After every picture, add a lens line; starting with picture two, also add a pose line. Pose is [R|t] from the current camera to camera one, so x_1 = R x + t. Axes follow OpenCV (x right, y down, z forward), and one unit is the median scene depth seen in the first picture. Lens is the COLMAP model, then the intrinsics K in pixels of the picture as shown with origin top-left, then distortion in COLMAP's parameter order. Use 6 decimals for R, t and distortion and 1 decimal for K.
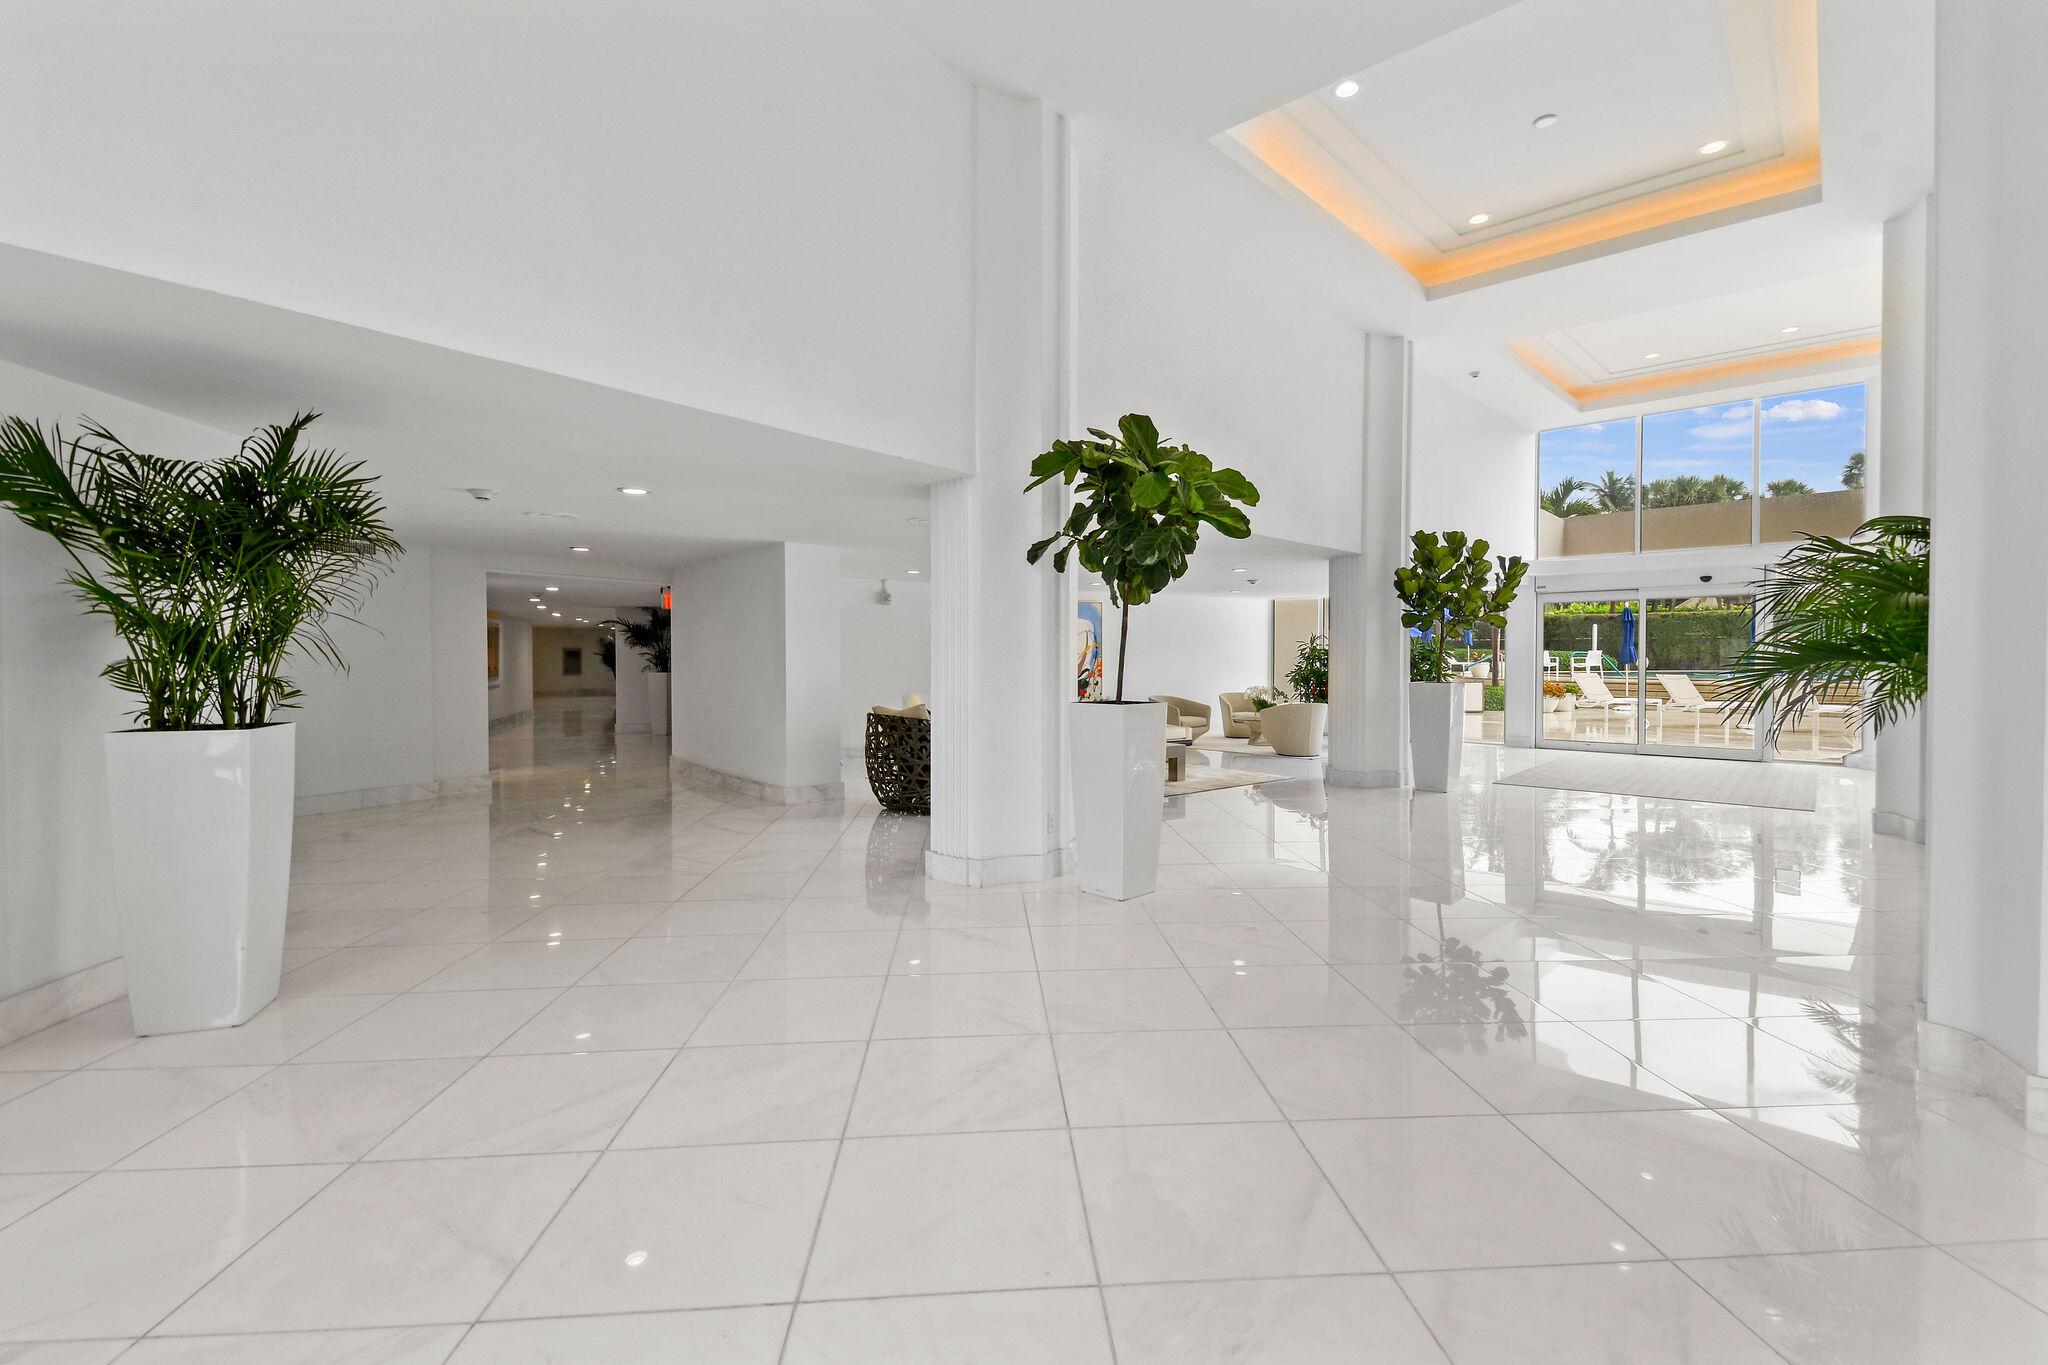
lens RADIAL K [[887.5, 0, 1016.0], [0, 887.5, 675.4], [0, 0, 1]] dist [0.019974, -0.000794]
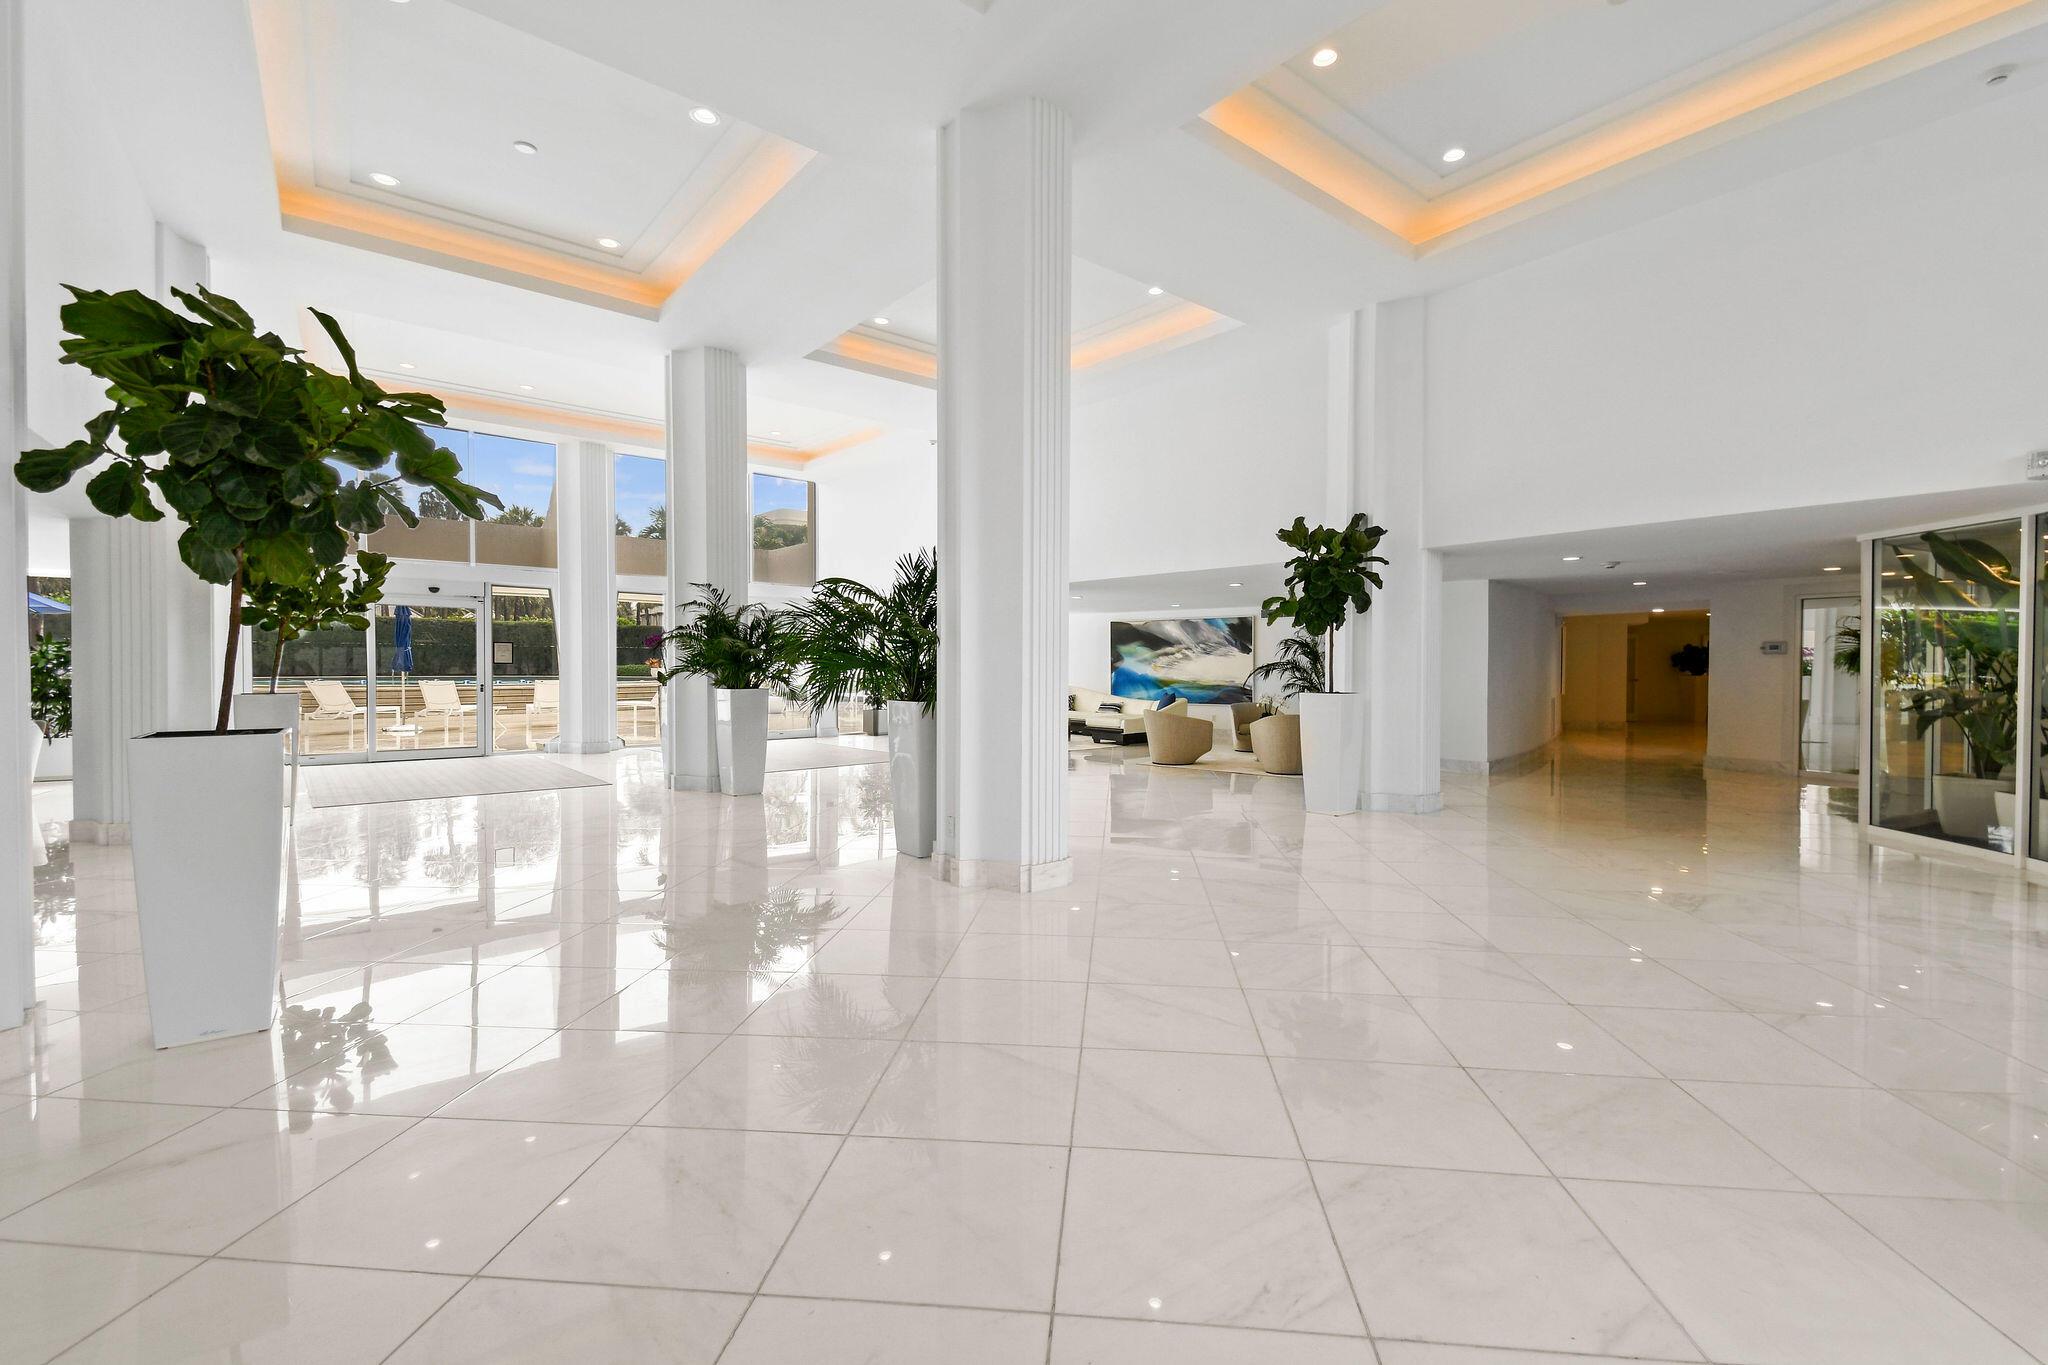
lens RADIAL K [[887.5, 0, 1016.4], [0, 887.5, 674.9], [0, 0, 1]] dist [0.019974, -0.000794]
pose [[0.176227, -0.012376, 0.984272, -0.267625], [0.021533, 0.999730, 0.008715, -0.002725], [-0.984114, 0.019659, 0.176446, 0.217838]]
